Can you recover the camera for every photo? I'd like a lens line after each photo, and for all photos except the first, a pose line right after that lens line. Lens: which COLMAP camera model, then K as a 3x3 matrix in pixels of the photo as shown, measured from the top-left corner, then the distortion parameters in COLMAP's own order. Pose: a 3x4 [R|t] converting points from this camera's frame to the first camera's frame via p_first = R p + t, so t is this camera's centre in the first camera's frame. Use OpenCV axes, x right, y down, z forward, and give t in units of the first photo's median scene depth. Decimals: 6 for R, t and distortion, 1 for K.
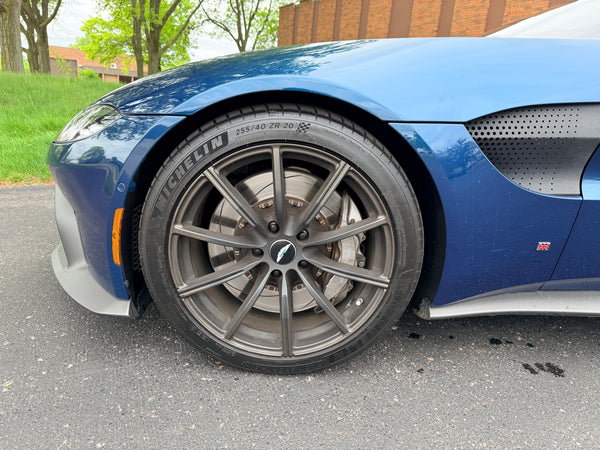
lens RADIAL K [[437.6, 0, 287.8], [0, 437.6, 223.9], [0, 0, 1]] dist [-0.002065, -0.001628]
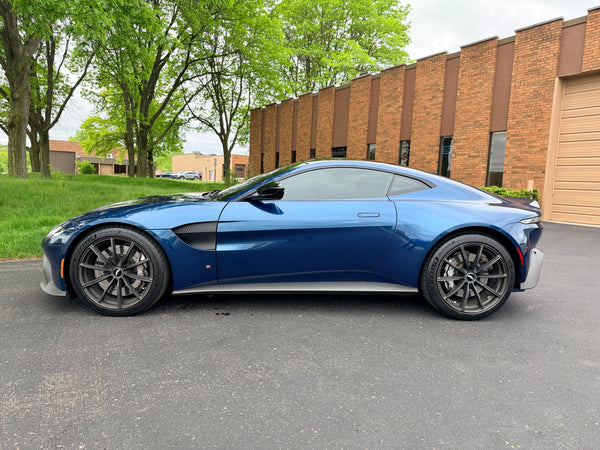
lens RADIAL K [[445.9, 0, 300.0], [0, 445.9, 225.0], [0, 0, 1]] dist [-0.005565, -0.010970]
pose [[0.999112, -0.031321, 0.028175, 0.299340], [0.035703, 0.984518, -0.171610, 0.081089], [-0.022364, 0.172464, 0.984762, -0.540319]]
